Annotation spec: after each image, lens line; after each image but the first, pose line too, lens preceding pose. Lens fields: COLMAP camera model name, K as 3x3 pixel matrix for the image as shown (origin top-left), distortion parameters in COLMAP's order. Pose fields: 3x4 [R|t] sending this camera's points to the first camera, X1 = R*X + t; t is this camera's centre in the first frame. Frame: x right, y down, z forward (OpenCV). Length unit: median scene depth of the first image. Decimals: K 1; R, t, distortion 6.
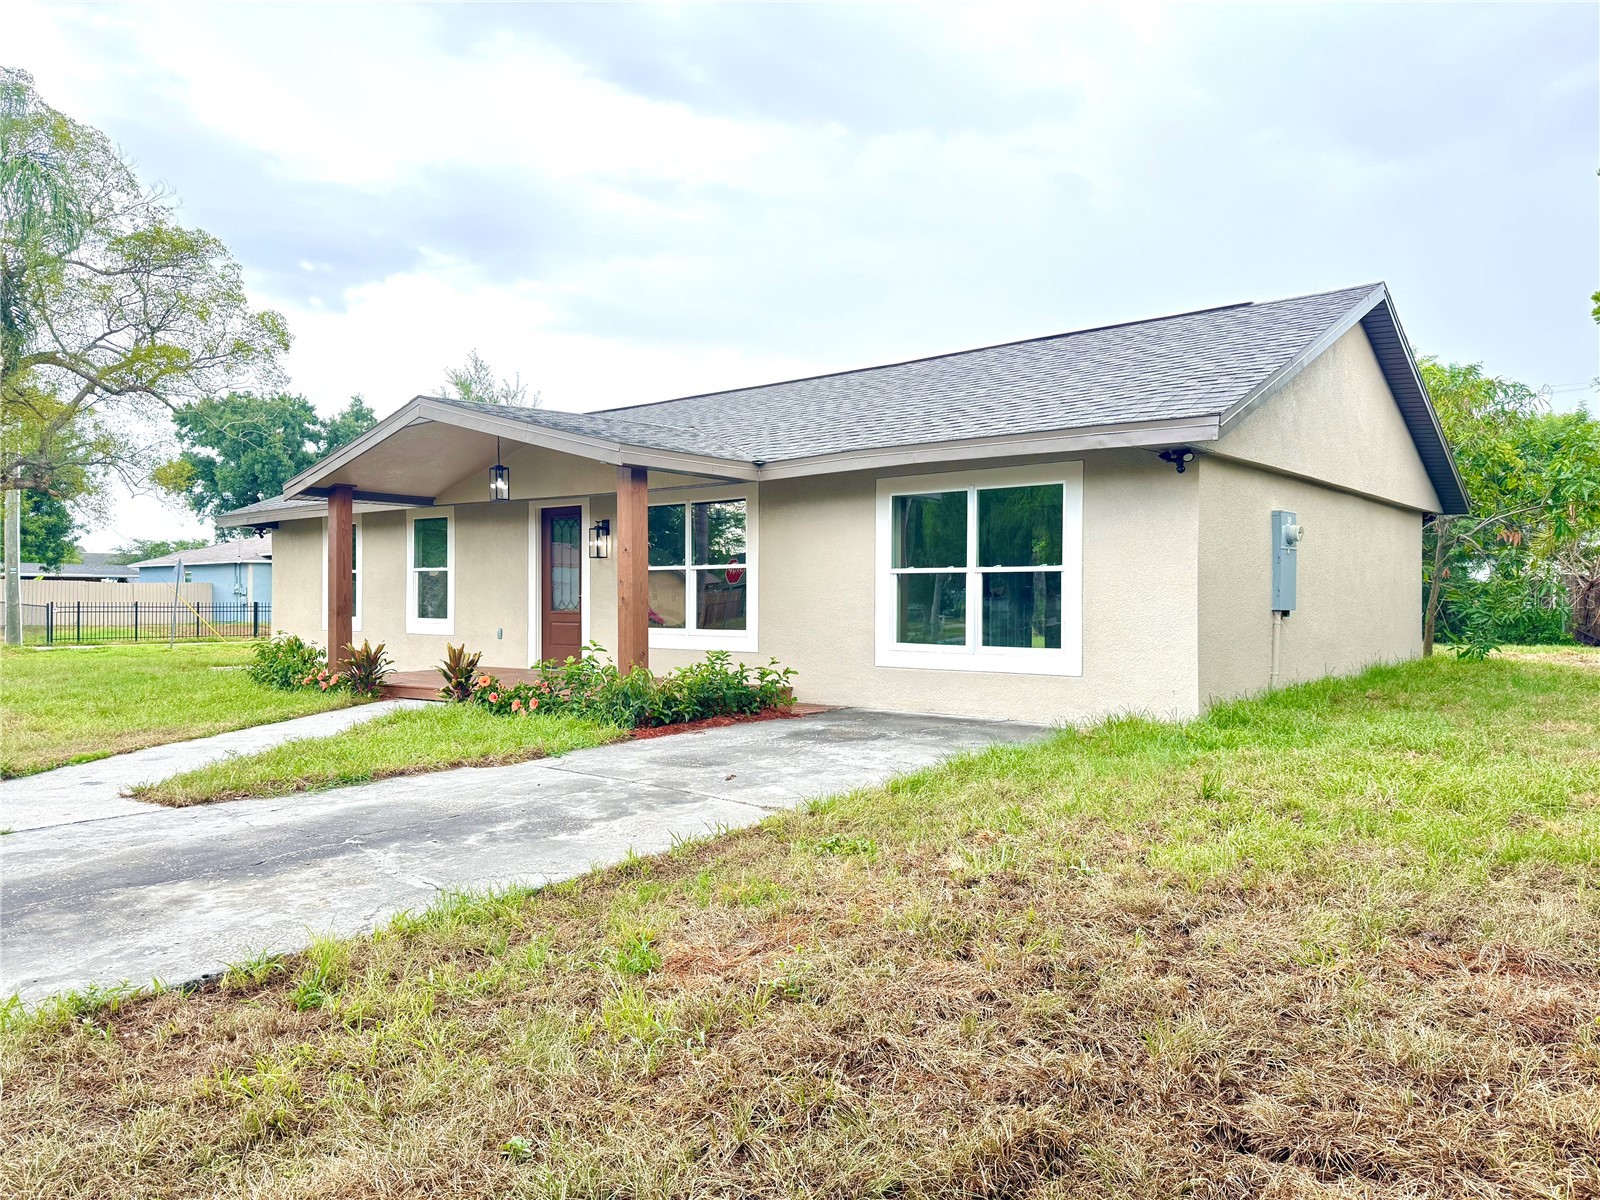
lens RADIAL K [[1104.0, 0, 808.3], [0, 1104.0, 604.6], [0, 0, 1]] dist [0.113275, -0.163089]
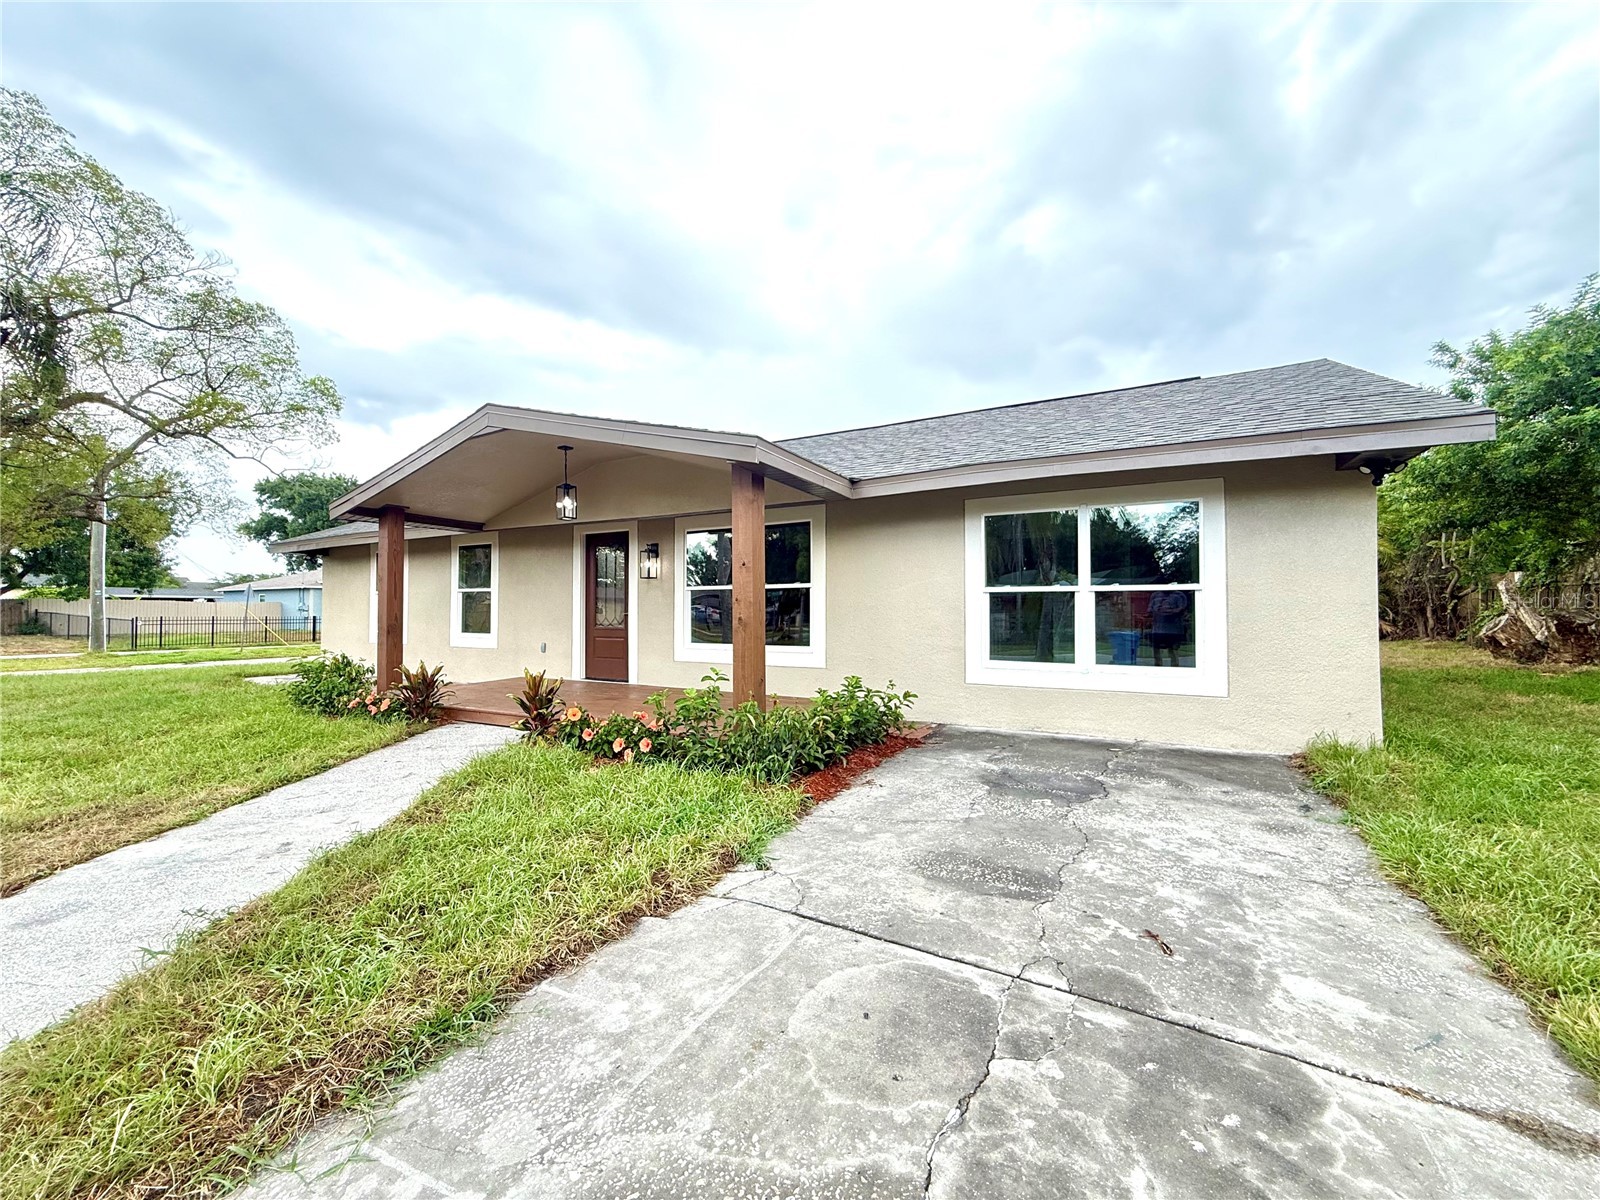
lens RADIAL K [[637.6, 0, 795.5], [0, 637.6, 599.3], [0, 0, 1]] dist [0.000176, 0.000104]
pose [[0.982993, 0.000308, 0.183641, -0.198045], [0.003971, 0.999729, -0.022932, -0.008578], [-0.183598, 0.023271, 0.982726, 0.442633]]
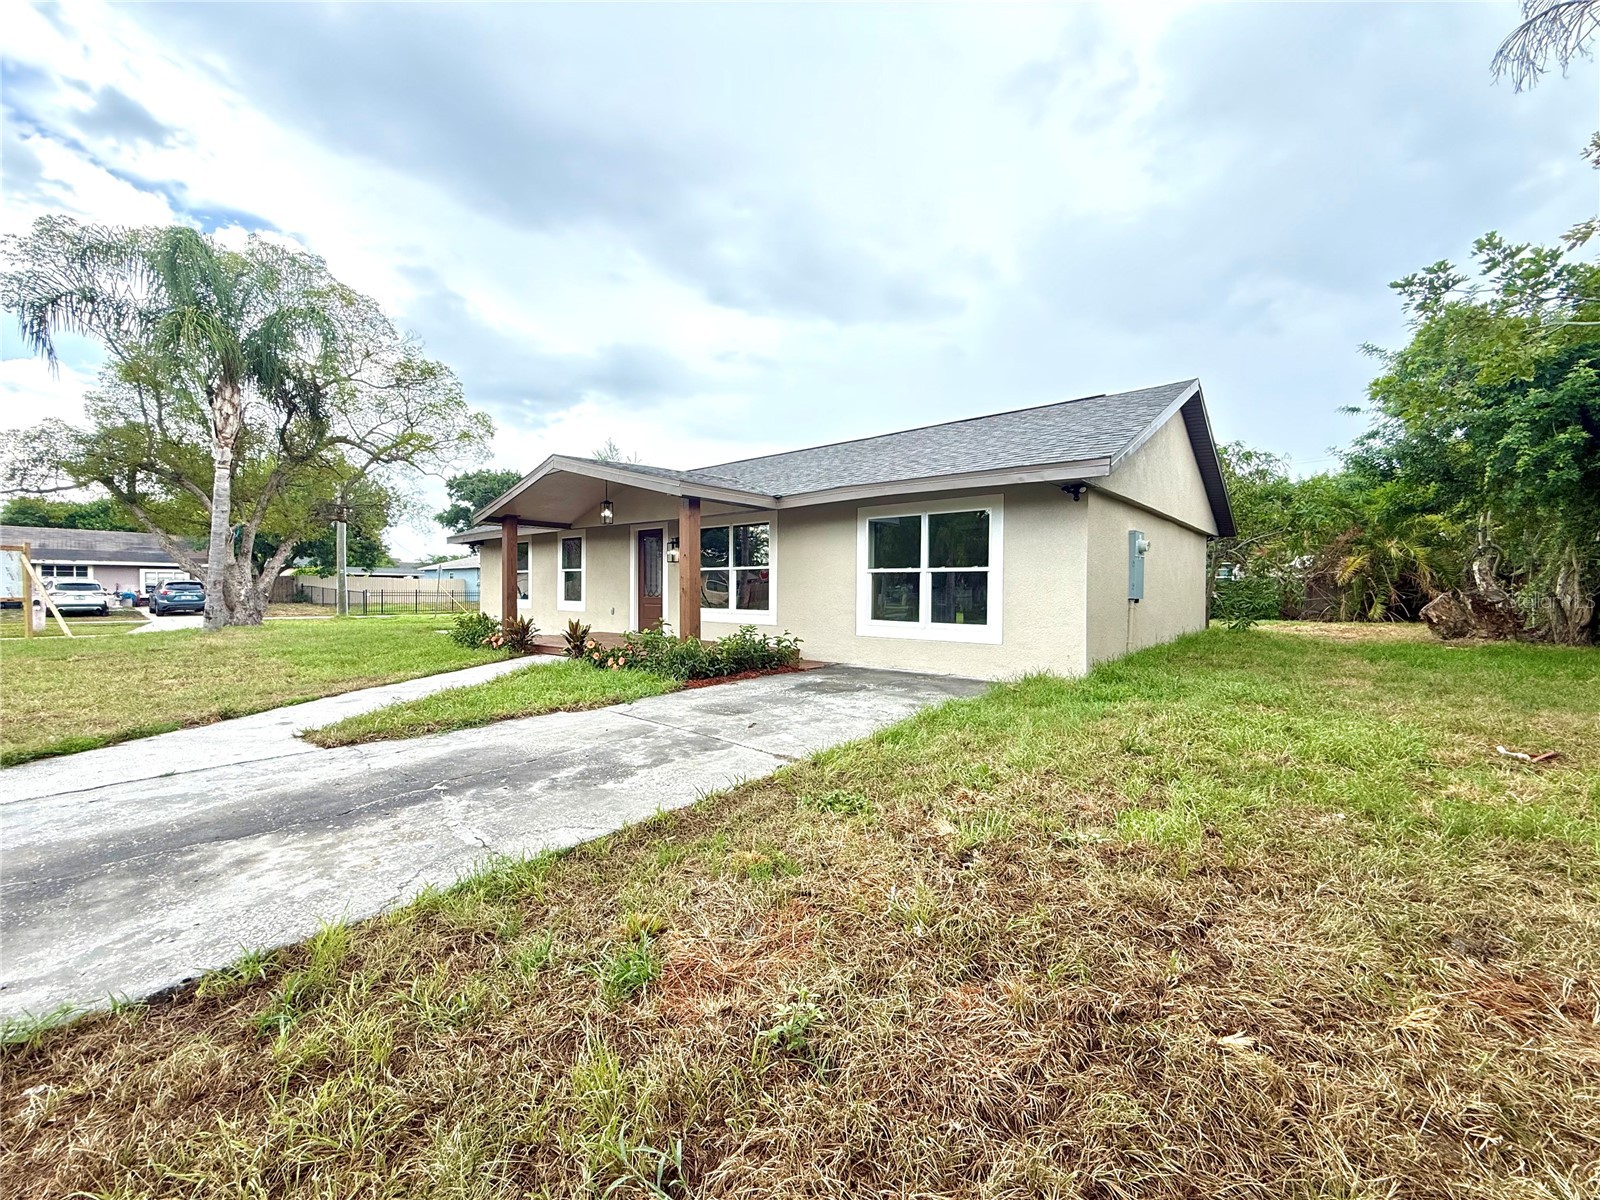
lens RADIAL K [[637.6, 0, 795.5], [0, 637.6, 599.3], [0, 0, 1]] dist [0.000176, 0.000104]
pose [[0.999743, 0.004167, -0.022289, -0.001514], [-0.003936, 0.999938, 0.010392, -0.001124], [0.022331, -0.010301, 0.999698, 0.150728]]
